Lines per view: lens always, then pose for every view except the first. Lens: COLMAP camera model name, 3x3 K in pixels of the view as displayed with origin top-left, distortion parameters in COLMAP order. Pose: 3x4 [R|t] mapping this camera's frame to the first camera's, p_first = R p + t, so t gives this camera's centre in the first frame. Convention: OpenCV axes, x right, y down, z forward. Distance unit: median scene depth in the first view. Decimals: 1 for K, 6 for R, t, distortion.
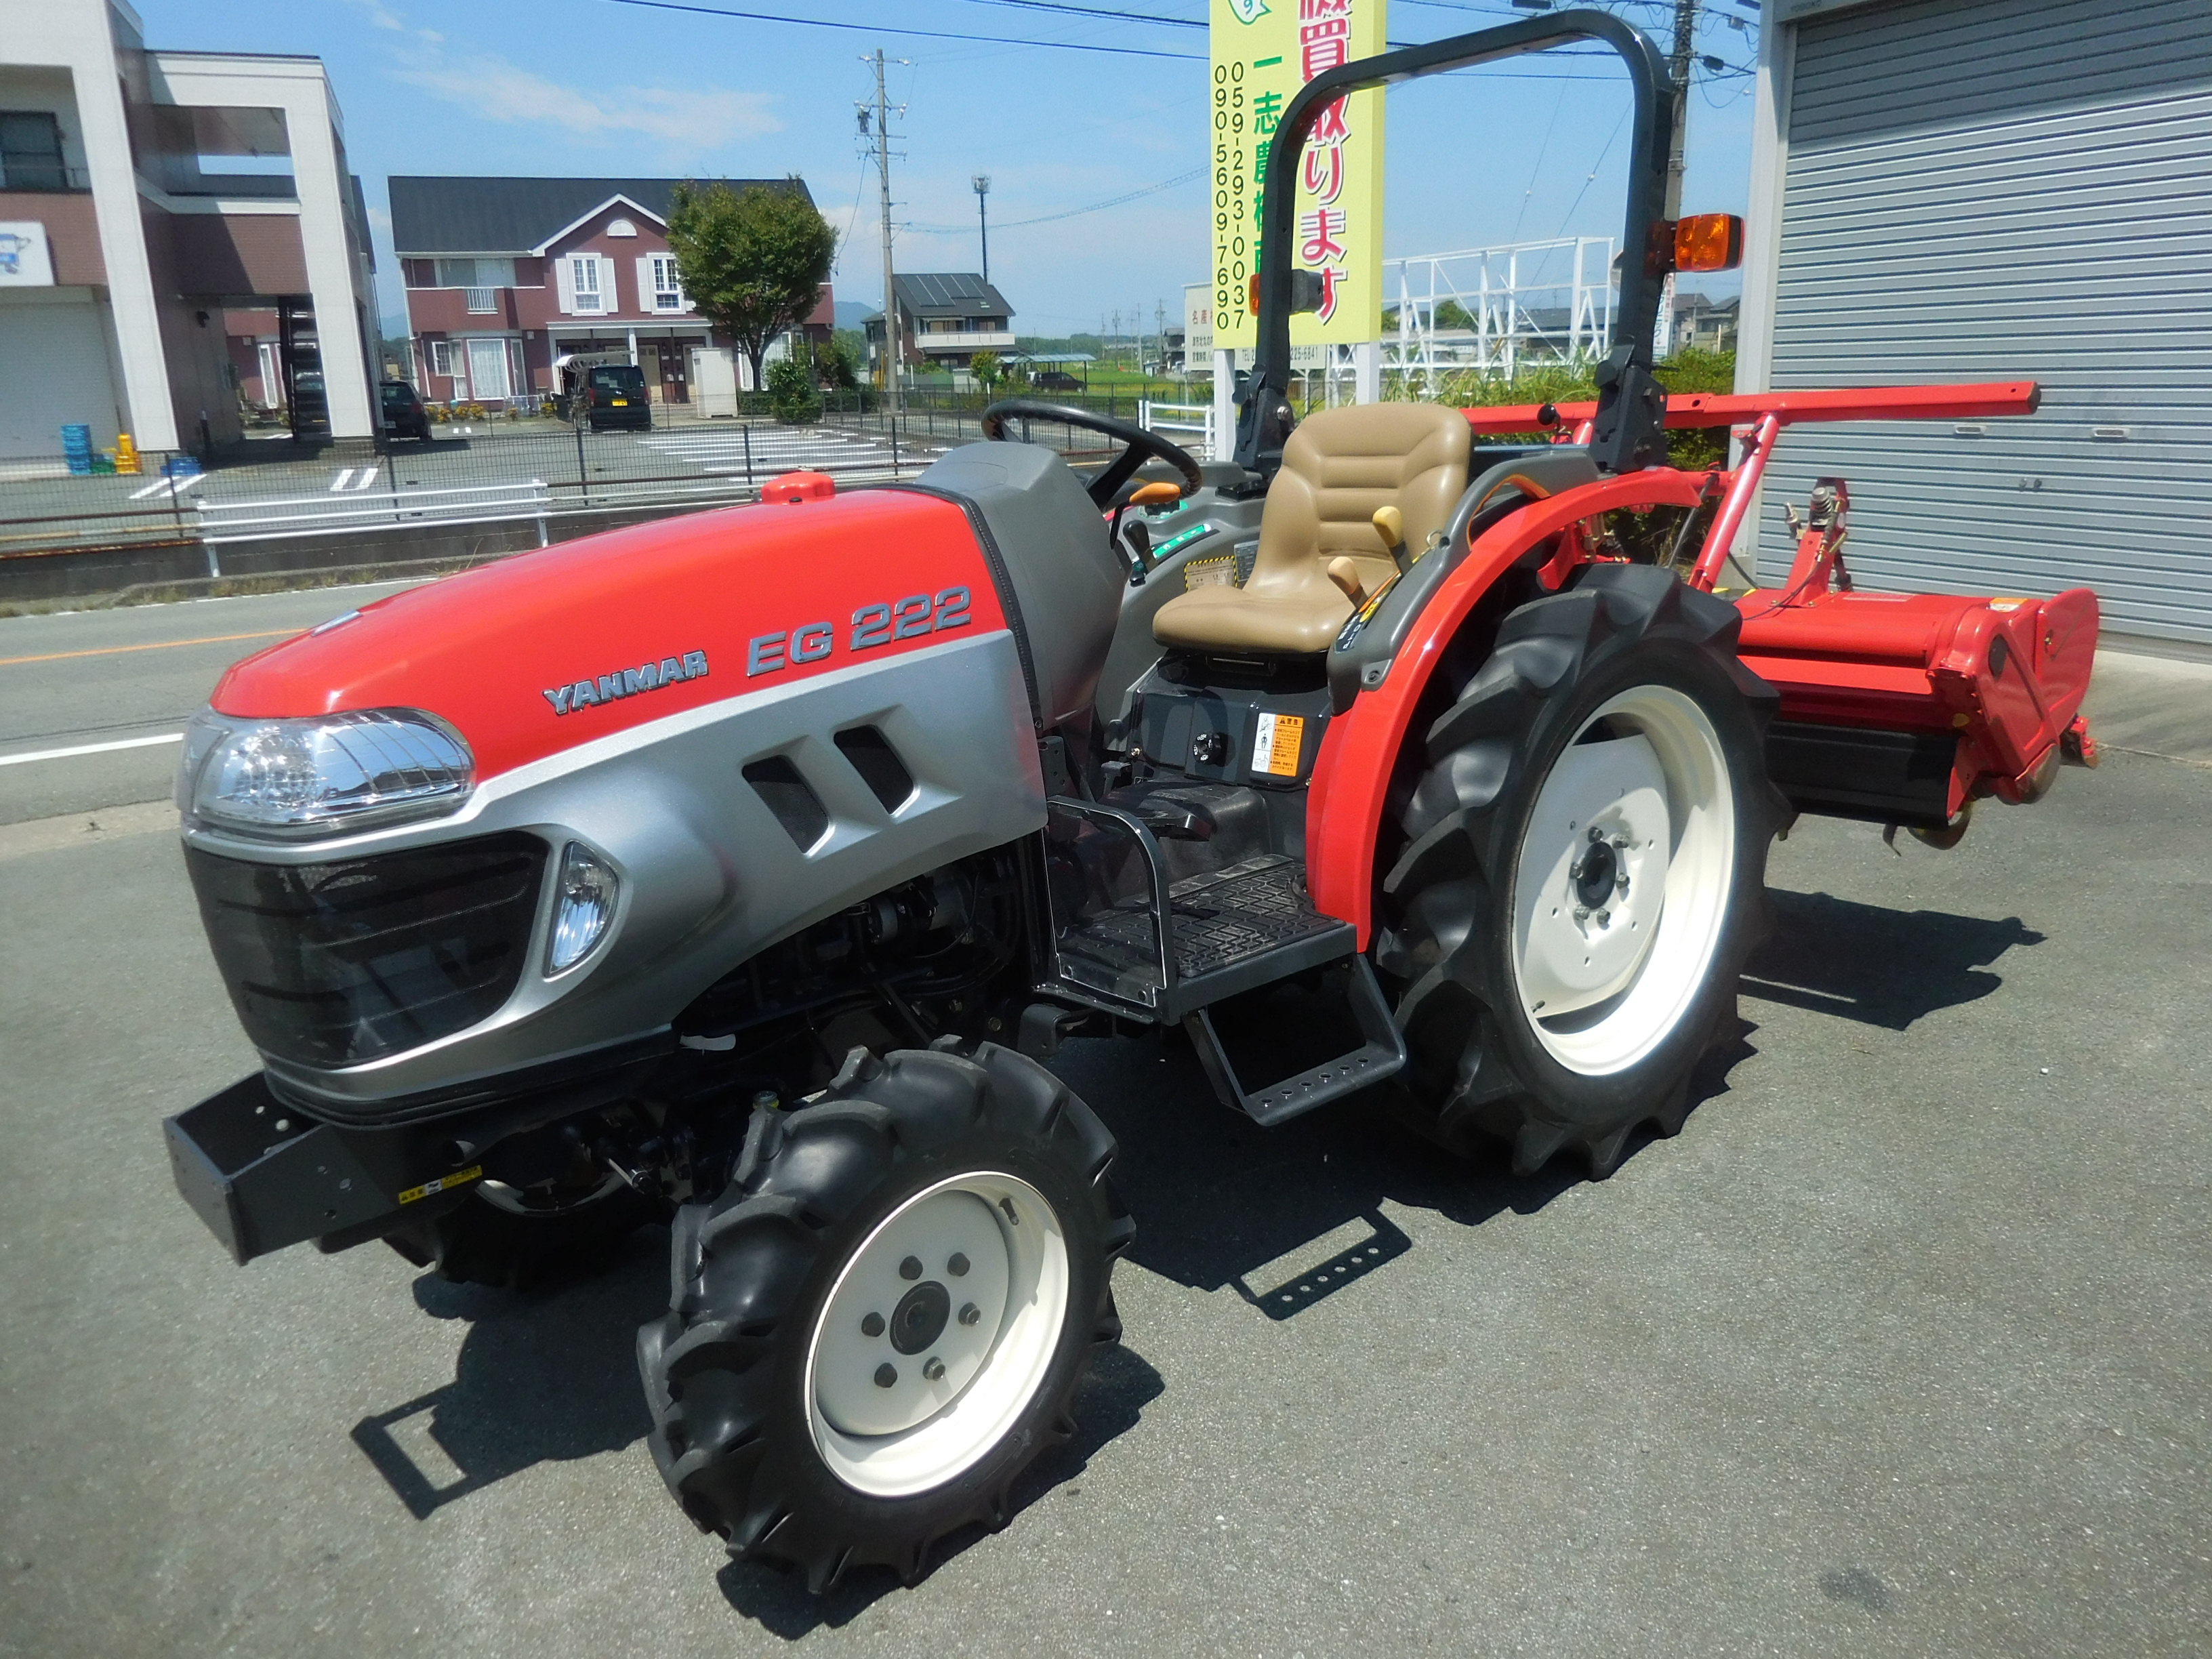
lens RADIAL K [[1679.3, 0, 1103.9], [0, 1679.3, 829.9], [0, 0, 1]] dist [-0.004760, -0.001353]
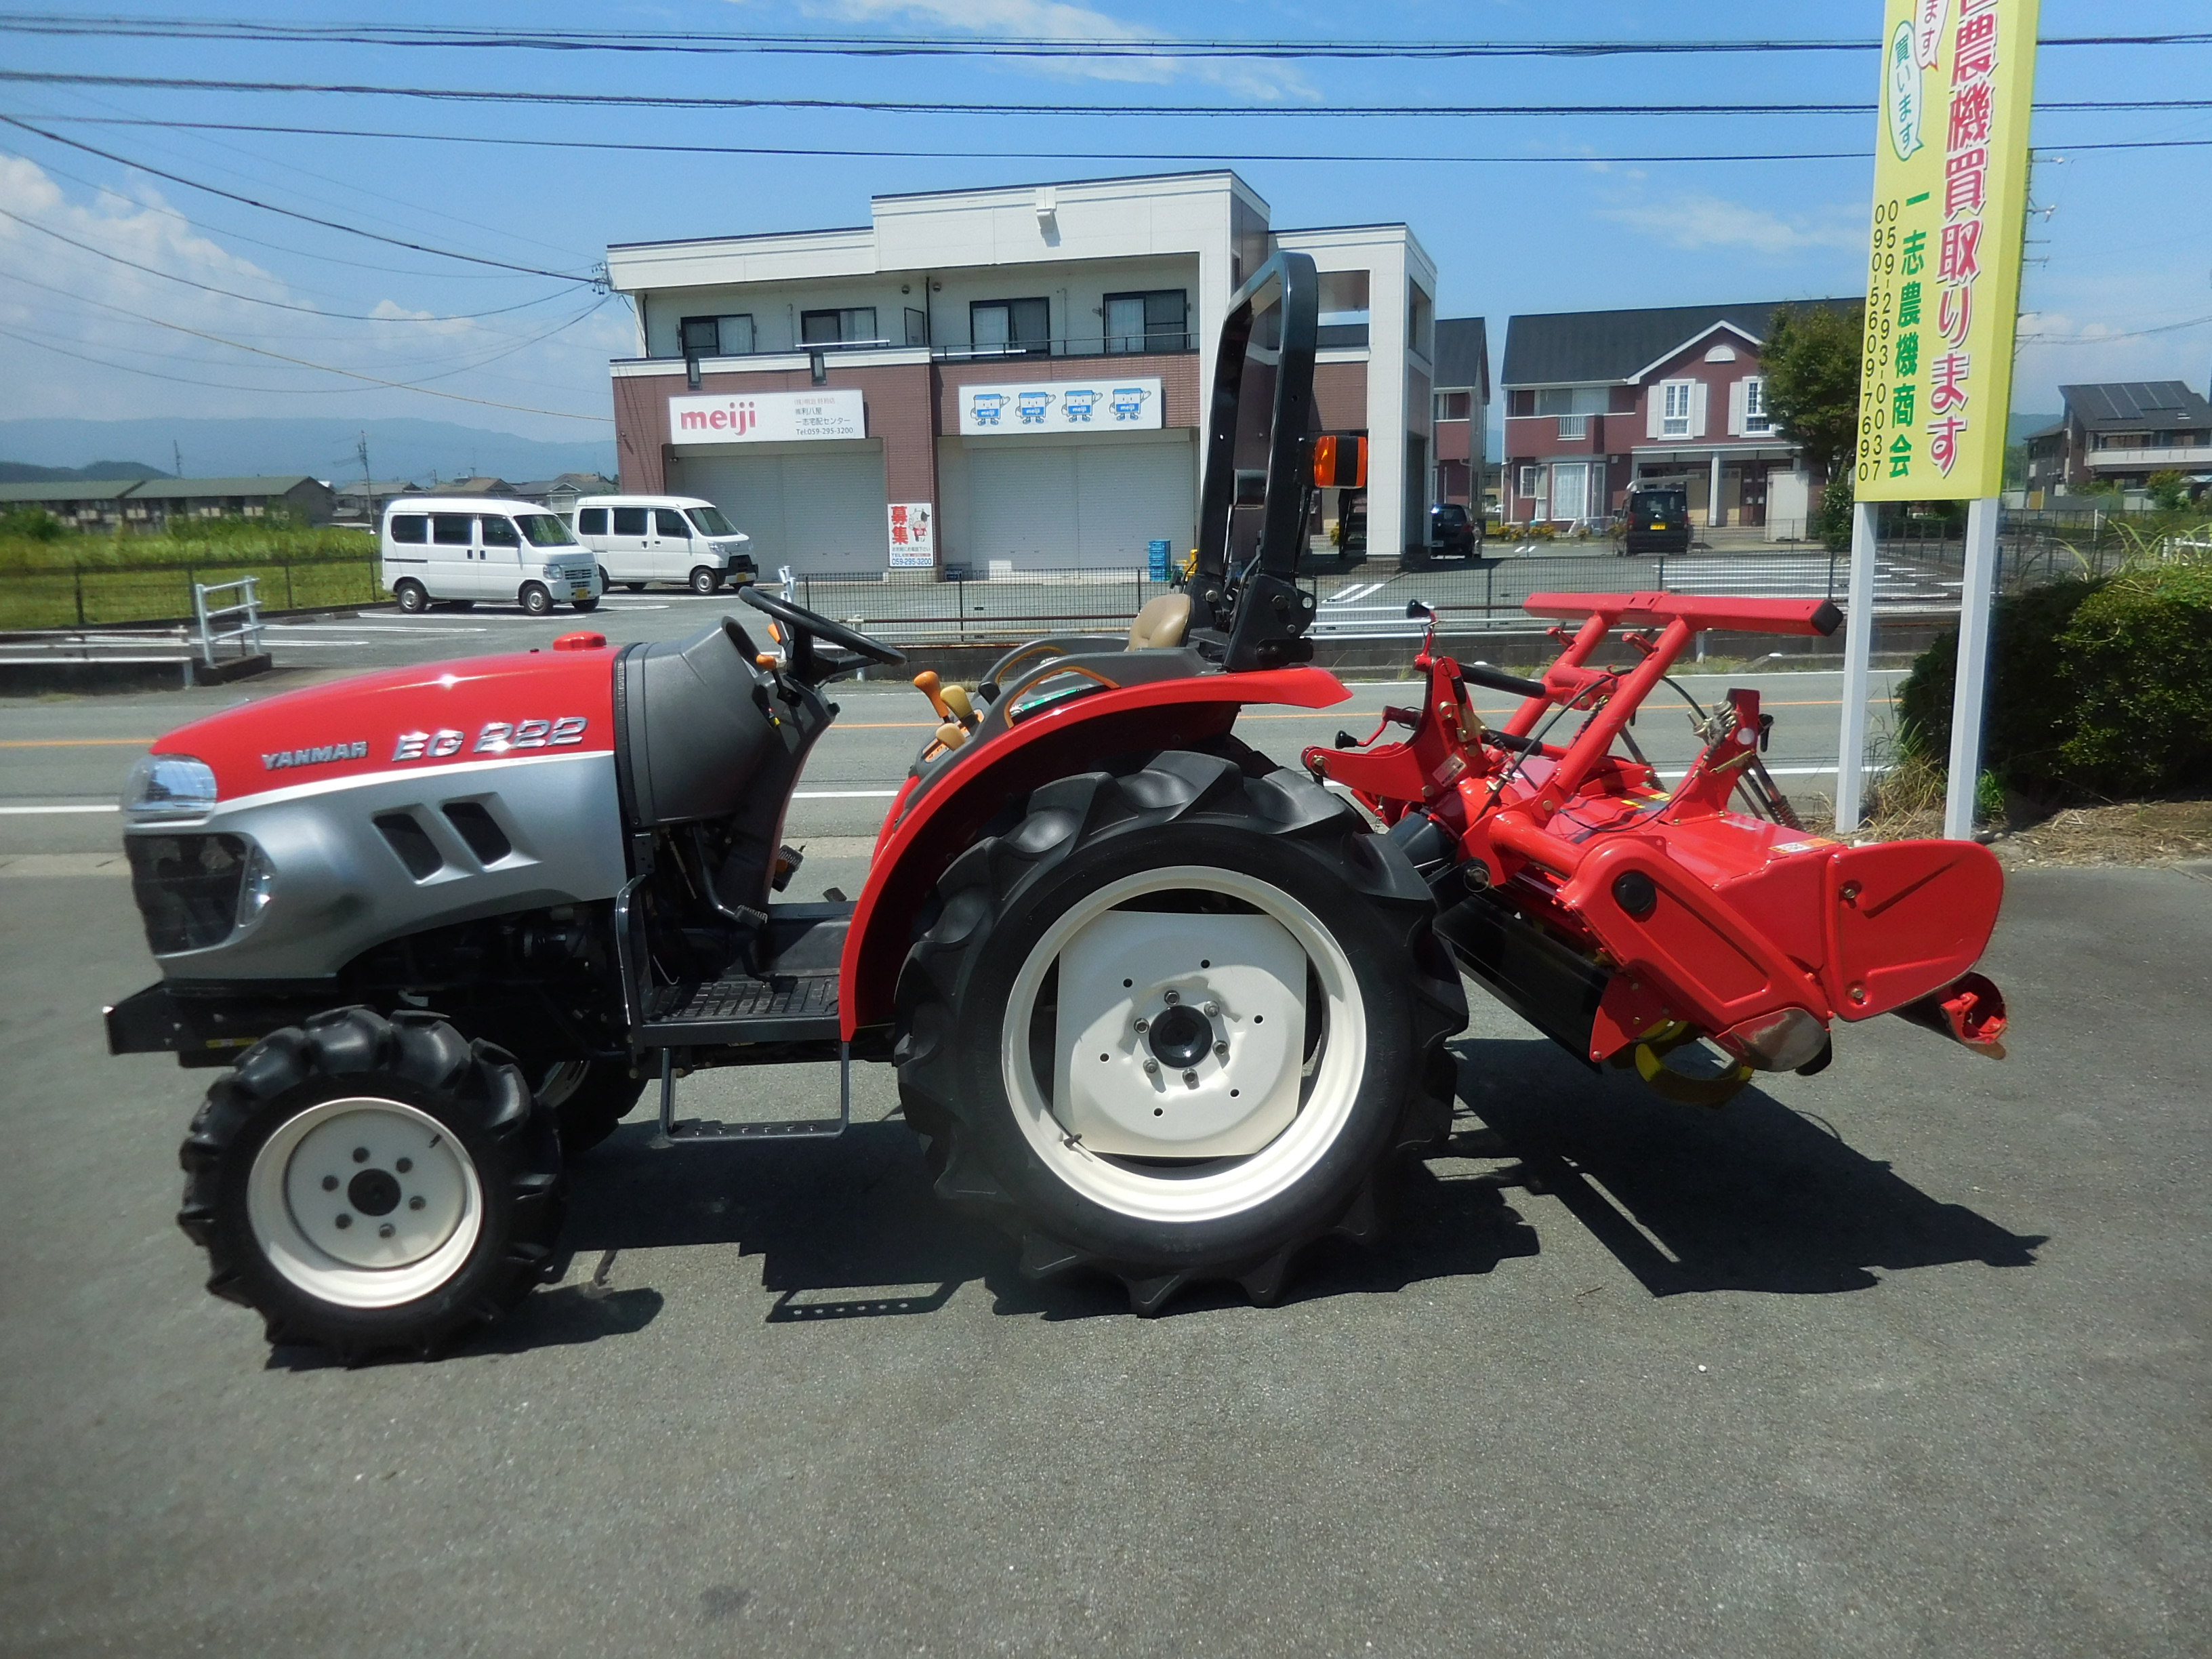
lens RADIAL K [[1679.3, 0, 1090.7], [0, 1679.3, 817.4], [0, 0, 1]] dist [-0.004760, -0.001353]
pose [[0.799447, 0.116598, -0.589312, 0.325960], [-0.159900, 0.986896, -0.021654, -0.029546], [0.579065, 0.111542, 0.807615, 0.029341]]
